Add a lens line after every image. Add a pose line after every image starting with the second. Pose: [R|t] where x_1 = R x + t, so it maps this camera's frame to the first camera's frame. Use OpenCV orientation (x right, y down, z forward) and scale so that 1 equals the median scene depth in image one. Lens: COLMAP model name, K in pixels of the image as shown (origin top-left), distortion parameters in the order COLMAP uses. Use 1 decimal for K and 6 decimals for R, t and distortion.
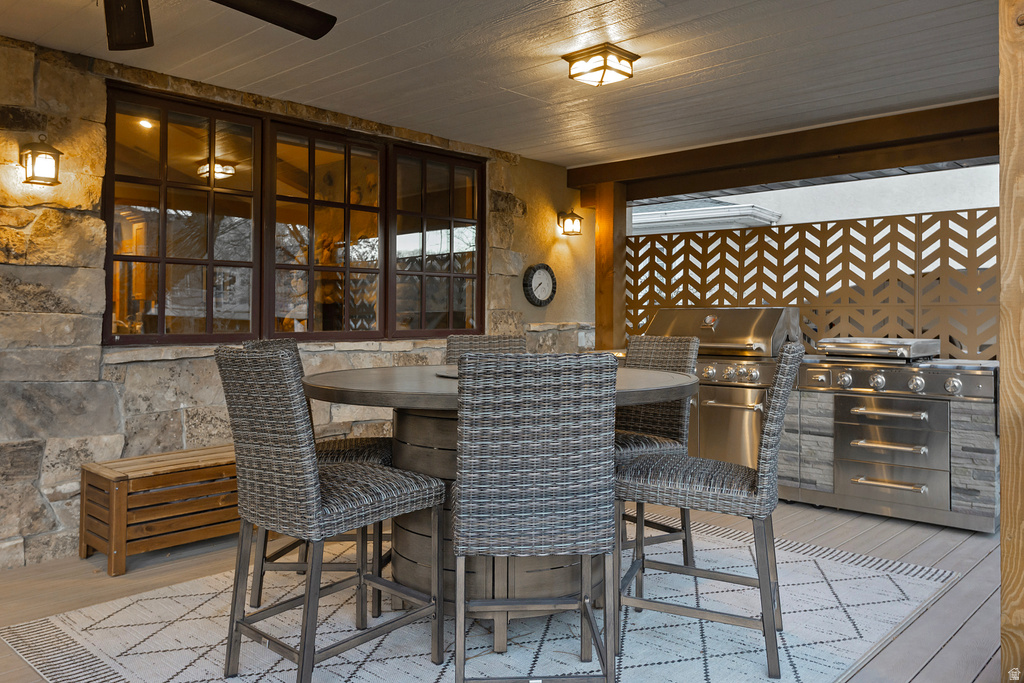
lens RADIAL K [[784.3, 0, 512.0], [0, 784.3, 341.5], [0, 0, 1]] dist [-0.034675, 0.000988]
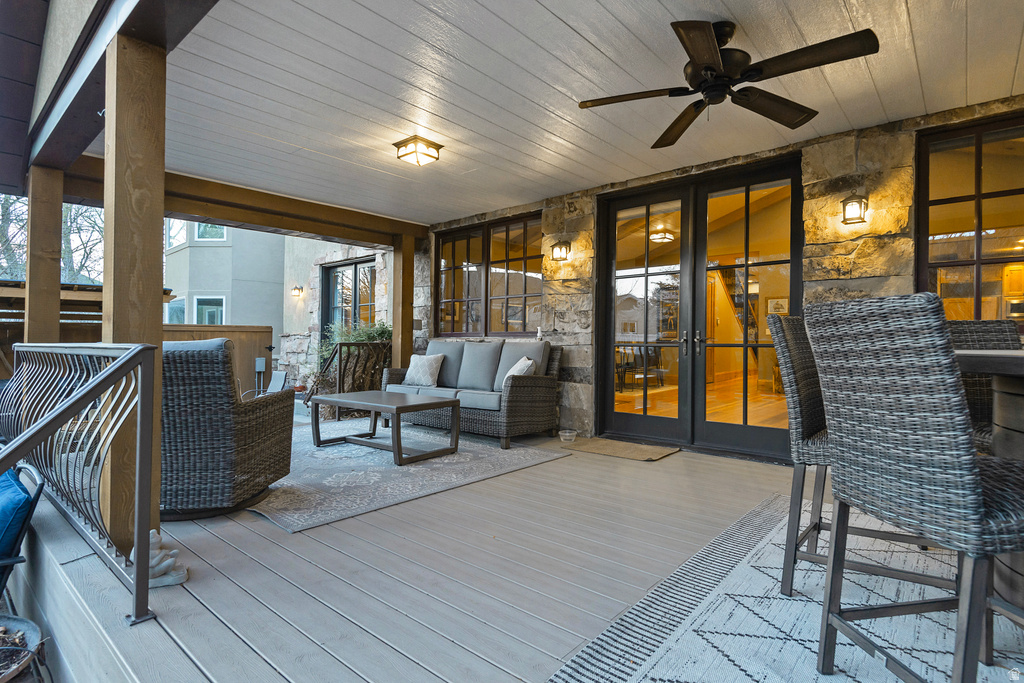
lens RADIAL K [[528.1, 0, 512.0], [0, 528.1, 341.5], [0, 0, 1]] dist [0.001314, 0.000064]
pose [[0.035447, 0.001767, -0.999370, 0.371630], [-0.027701, 0.999616, 0.000785, 0.040667], [0.998988, 0.027656, 0.035483, 0.302131]]
